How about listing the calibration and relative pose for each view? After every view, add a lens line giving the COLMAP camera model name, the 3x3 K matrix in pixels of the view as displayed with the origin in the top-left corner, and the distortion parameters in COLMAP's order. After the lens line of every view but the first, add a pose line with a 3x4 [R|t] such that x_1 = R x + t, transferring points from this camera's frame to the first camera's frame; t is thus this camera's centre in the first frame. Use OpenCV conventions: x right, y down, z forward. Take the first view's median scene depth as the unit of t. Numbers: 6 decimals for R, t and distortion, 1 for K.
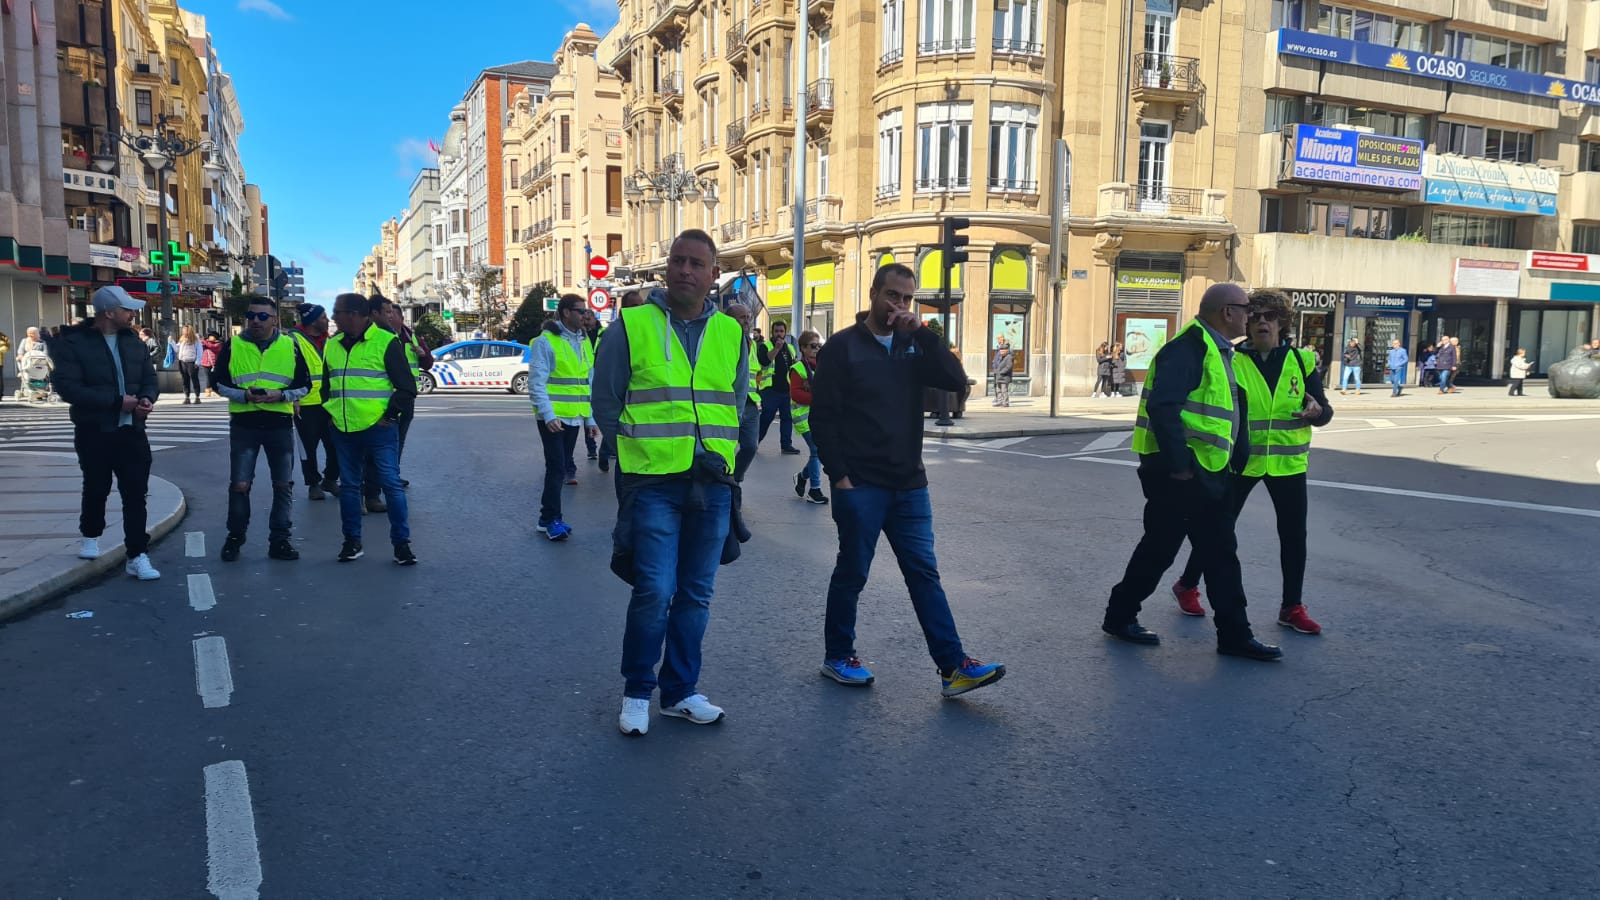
lens RADIAL K [[1191.8, 0, 819.3], [0, 1191.8, 469.0], [0, 0, 1]] dist [0.064150, -0.057239]
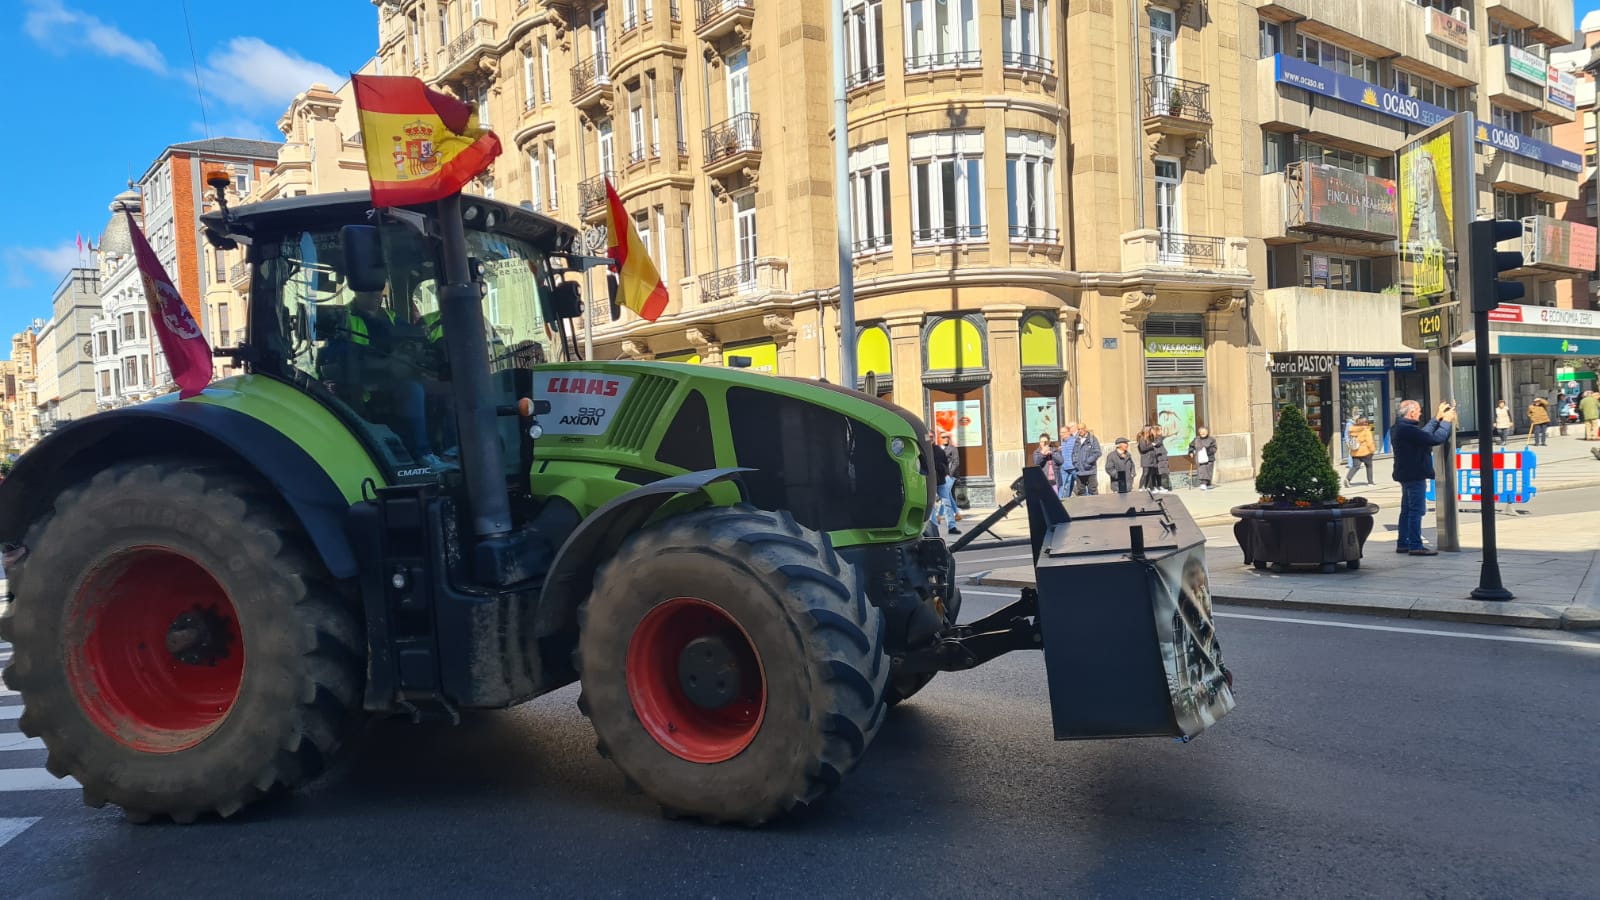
lens RADIAL K [[1186.4, 0, 800.0], [0, 1186.4, 450.0], [0, 0, 1]] dist [0.066215, -0.049617]
pose [[0.969632, -0.063441, 0.236197, -0.165181], [0.084388, 0.993244, -0.079651, -0.043448], [-0.229548, 0.097164, 0.968435, 0.268224]]
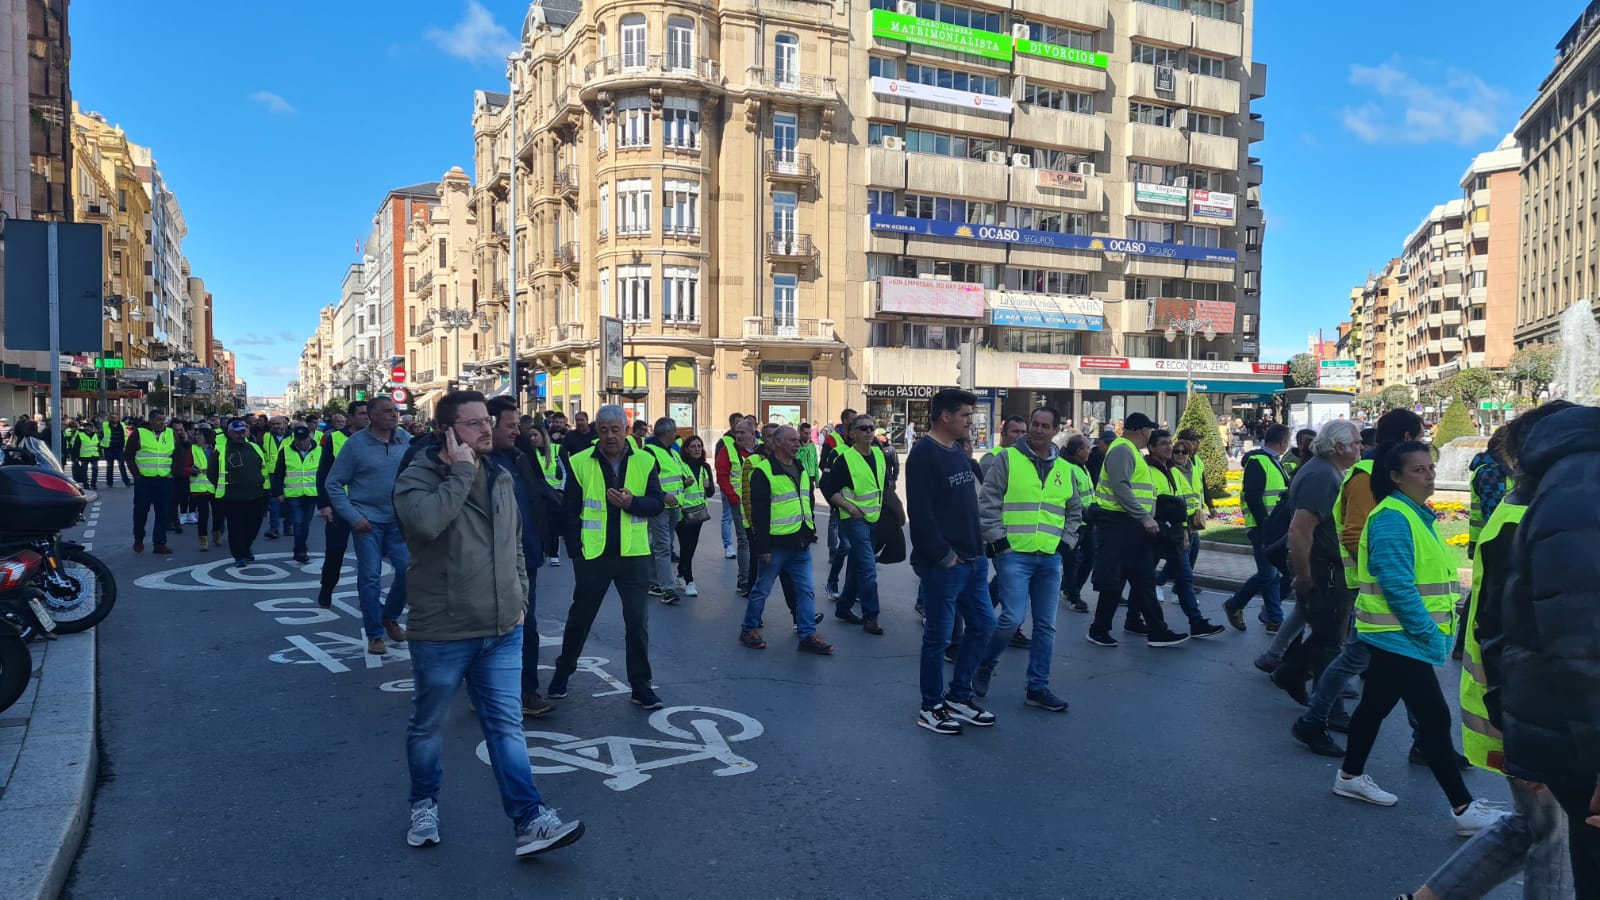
lens RADIAL K [[1191.8, 0, 819.3], [0, 1191.8, 469.0], [0, 0, 1]] dist [0.064150, -0.057239]
pose [[0.999445, -0.008358, 0.032251, 0.261577], [0.010260, 0.998191, -0.059246, 0.039924], [-0.031698, 0.059544, 0.997722, -0.455783]]
